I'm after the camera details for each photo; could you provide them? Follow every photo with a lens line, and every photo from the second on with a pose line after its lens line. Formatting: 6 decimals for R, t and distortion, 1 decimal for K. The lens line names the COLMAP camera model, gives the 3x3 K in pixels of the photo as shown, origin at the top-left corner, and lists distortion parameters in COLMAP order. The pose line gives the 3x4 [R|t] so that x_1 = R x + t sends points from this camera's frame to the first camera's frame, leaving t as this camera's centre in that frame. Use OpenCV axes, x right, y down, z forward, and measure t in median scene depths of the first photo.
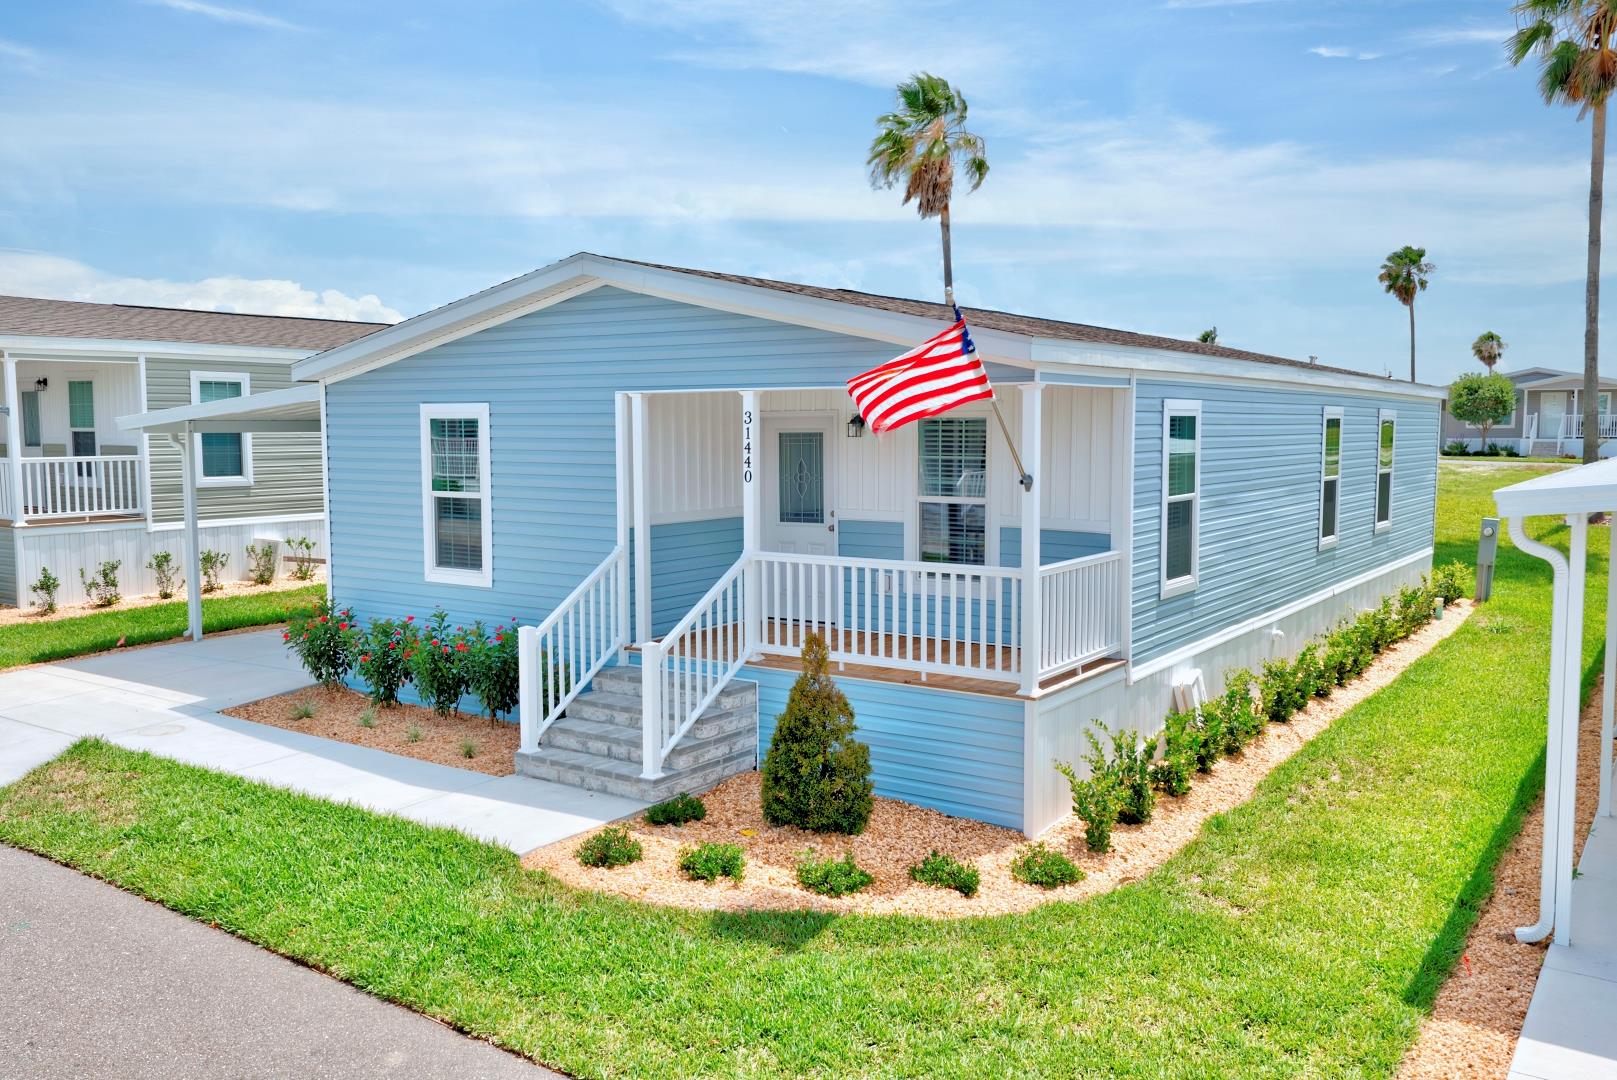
lens RADIAL K [[1325.6, 0, 824.2], [0, 1325.6, 538.2], [0, 0, 1]] dist [0.052447, -0.079779]
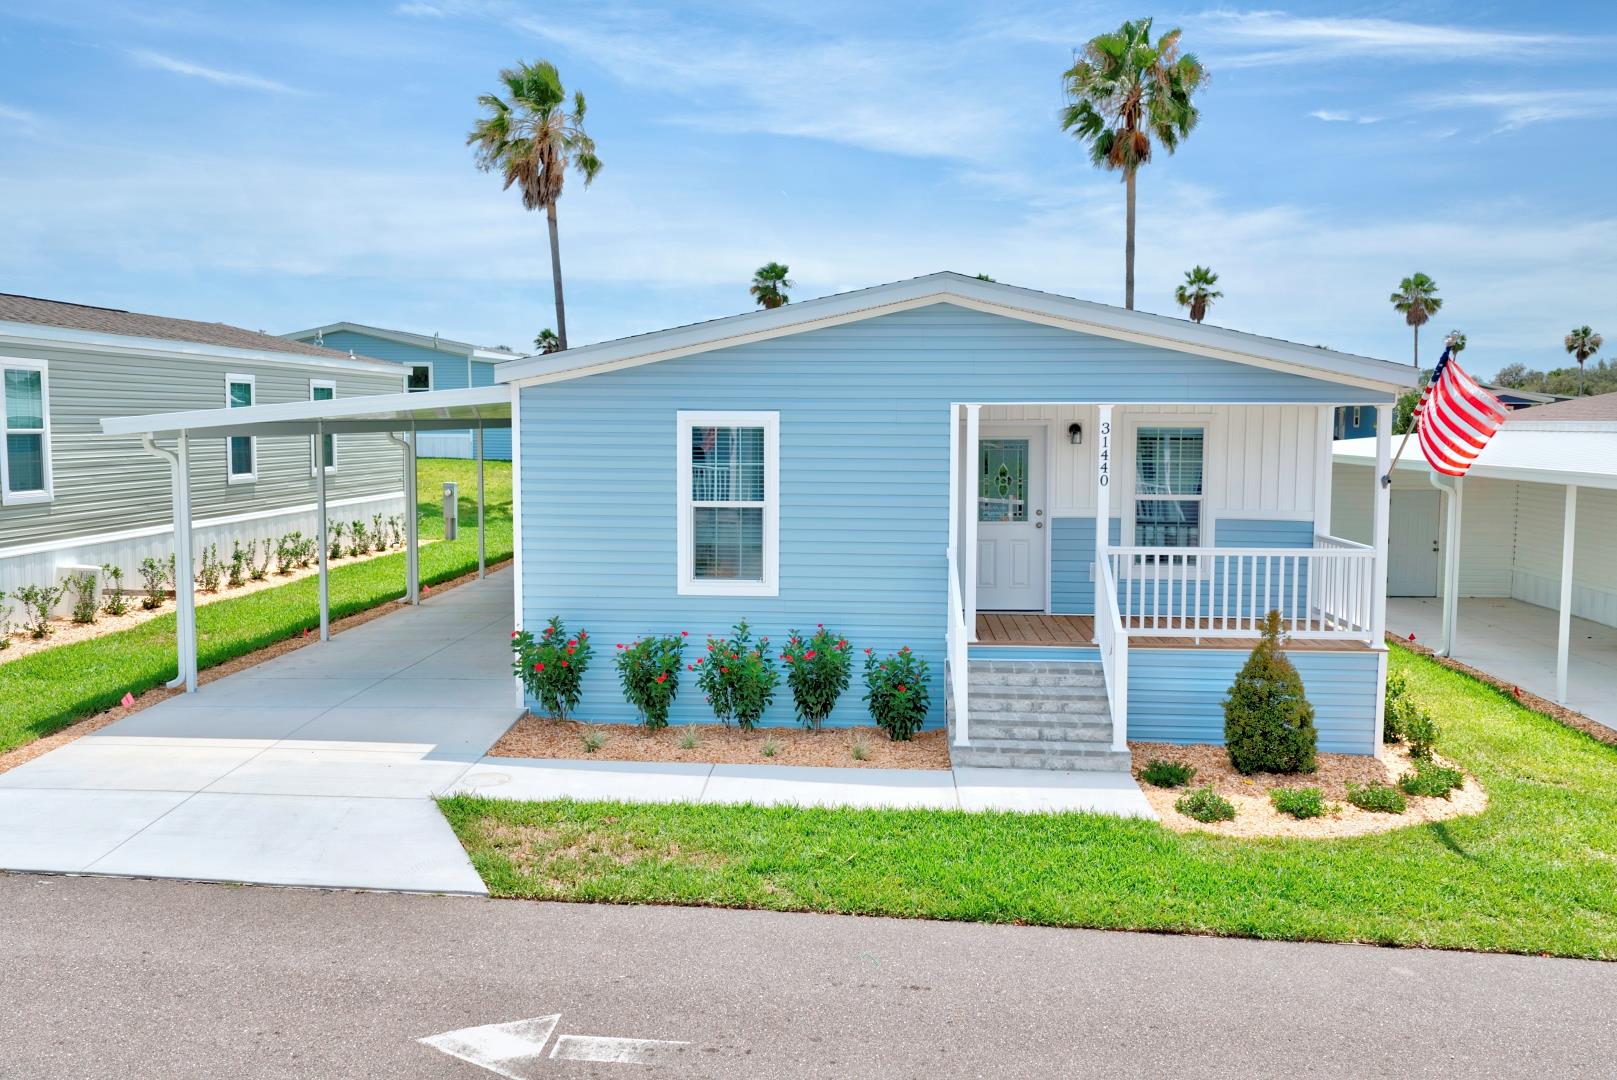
lens RADIAL K [[1348.7, 0, 818.4], [0, 1348.7, 536.8], [0, 0, 1]] dist [0.051523, -0.090604]
pose [[0.862603, -0.038150, 0.504440, -0.732201], [0.036938, 0.999241, 0.012407, -0.018779], [-0.504530, 0.007931, 0.863358, 0.111102]]
